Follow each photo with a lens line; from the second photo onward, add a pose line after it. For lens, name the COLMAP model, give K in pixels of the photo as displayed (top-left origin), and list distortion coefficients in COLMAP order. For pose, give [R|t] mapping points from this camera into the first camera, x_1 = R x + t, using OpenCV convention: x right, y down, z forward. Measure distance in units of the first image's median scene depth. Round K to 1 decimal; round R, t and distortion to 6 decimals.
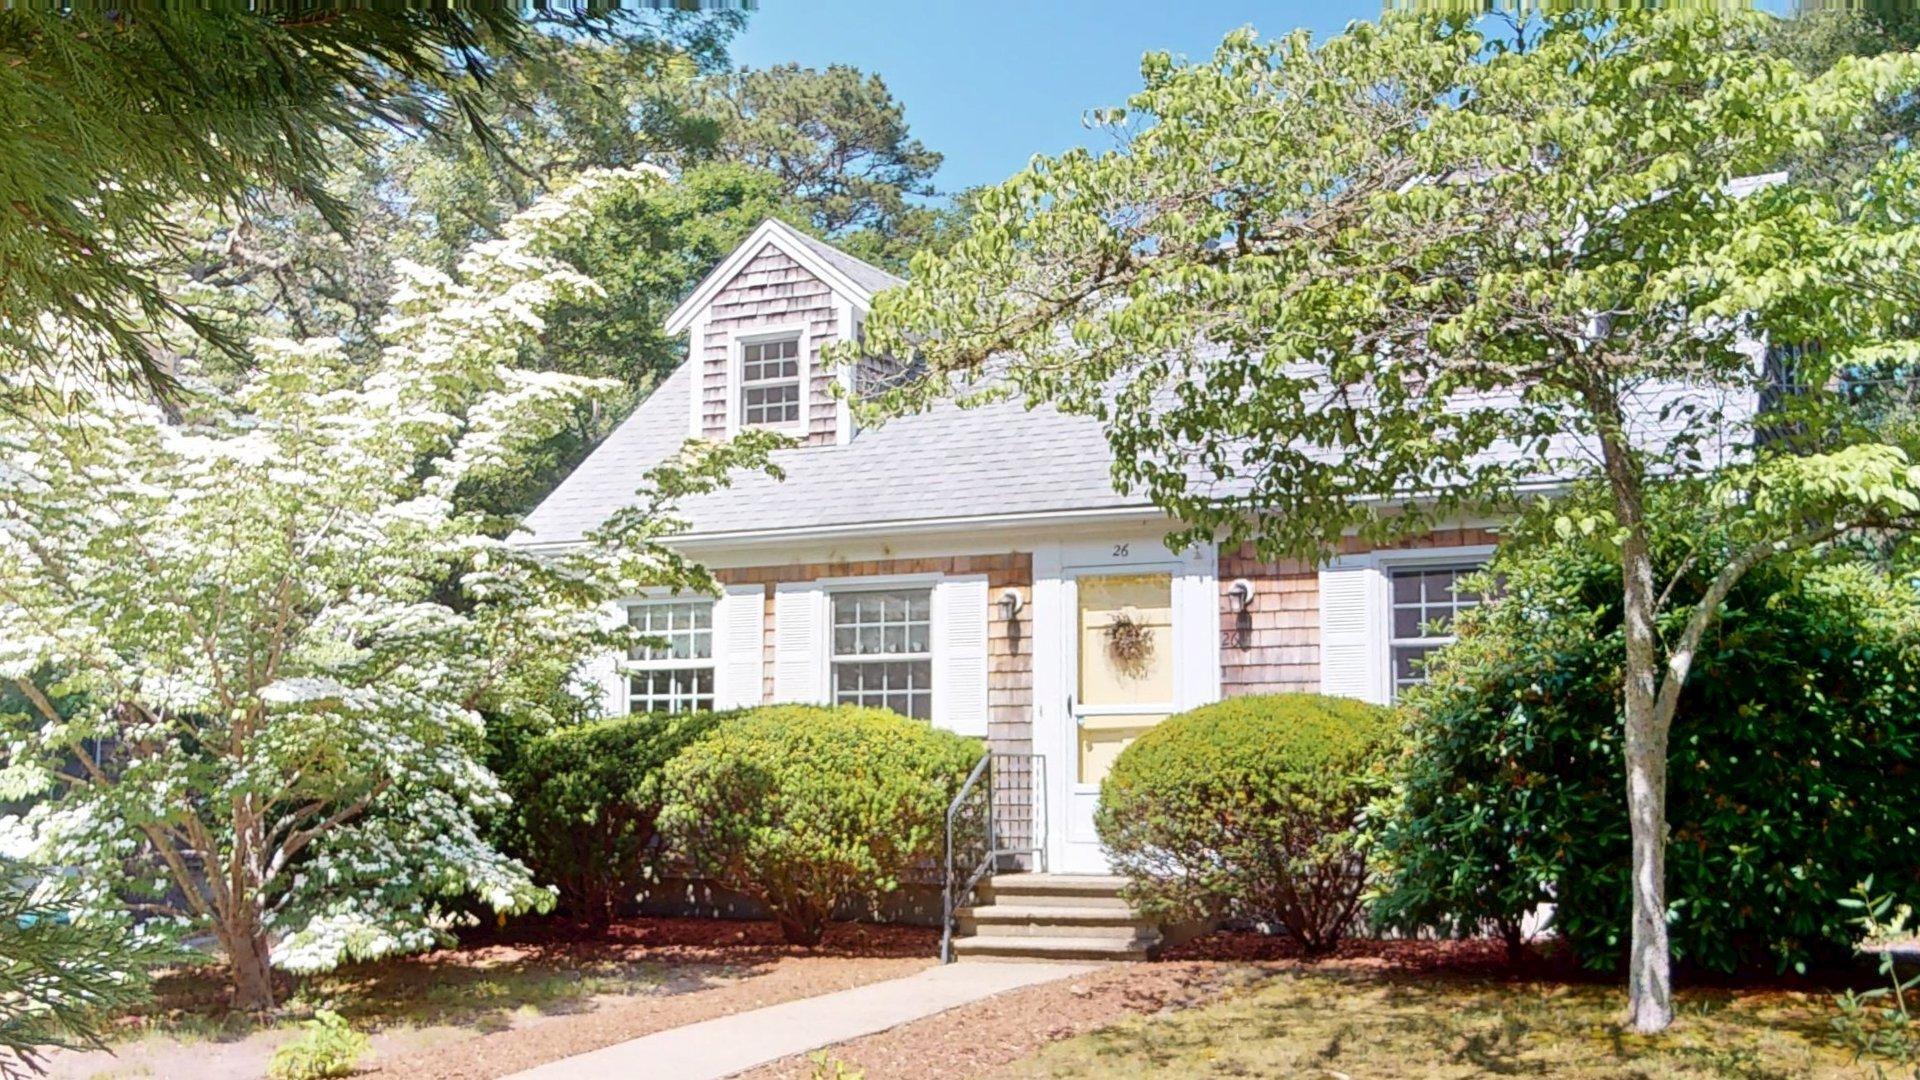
lens RADIAL K [[2514.8, 0, 960.0], [0, 2514.8, 540.0], [0, 0, 1]] dist [0.062990, 0.021967]
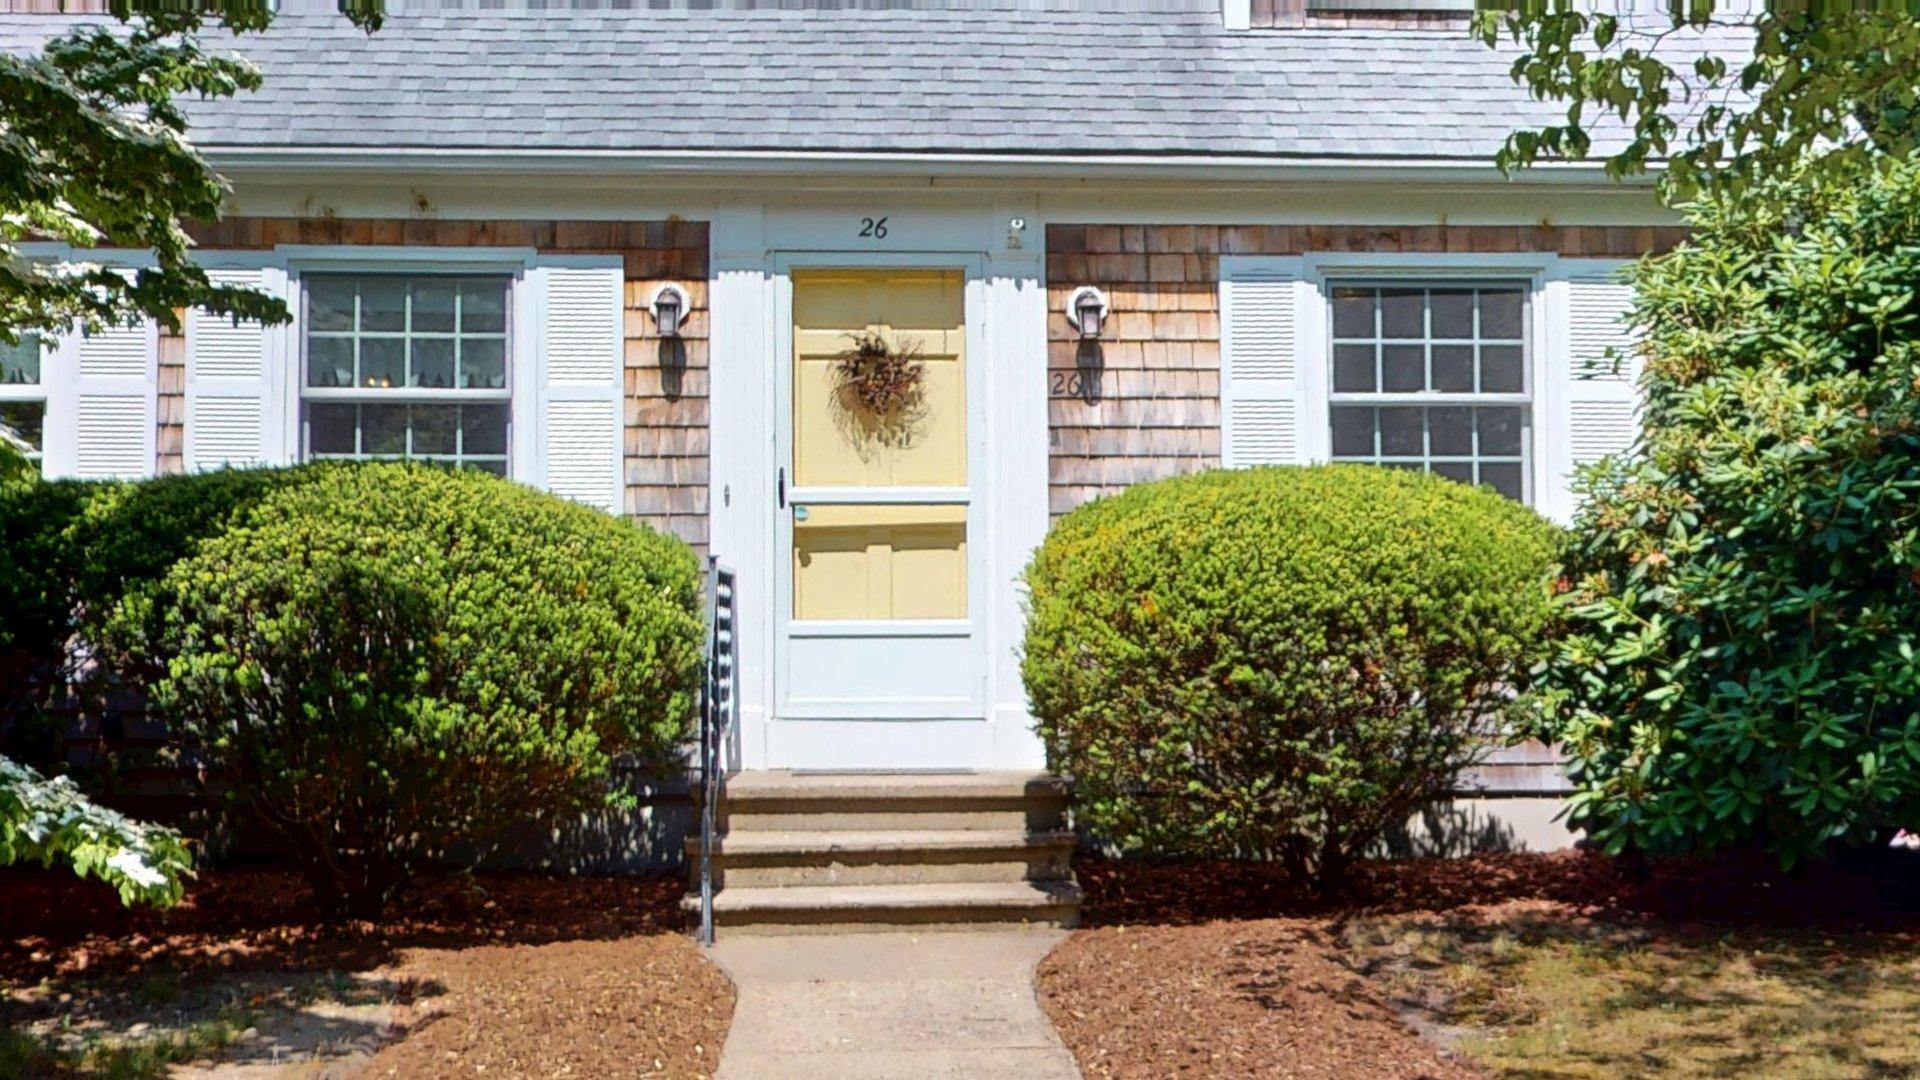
lens RADIAL K [[2514.8, 0, 960.0], [0, 2514.8, 540.0], [0, 0, 1]] dist [0.062990, 0.021967]
pose [[0.847843, 0.021464, 0.529813, -0.238426], [-0.048628, 0.998117, 0.037381, 0.055826], [-0.528014, -0.057457, 0.847290, 0.493657]]
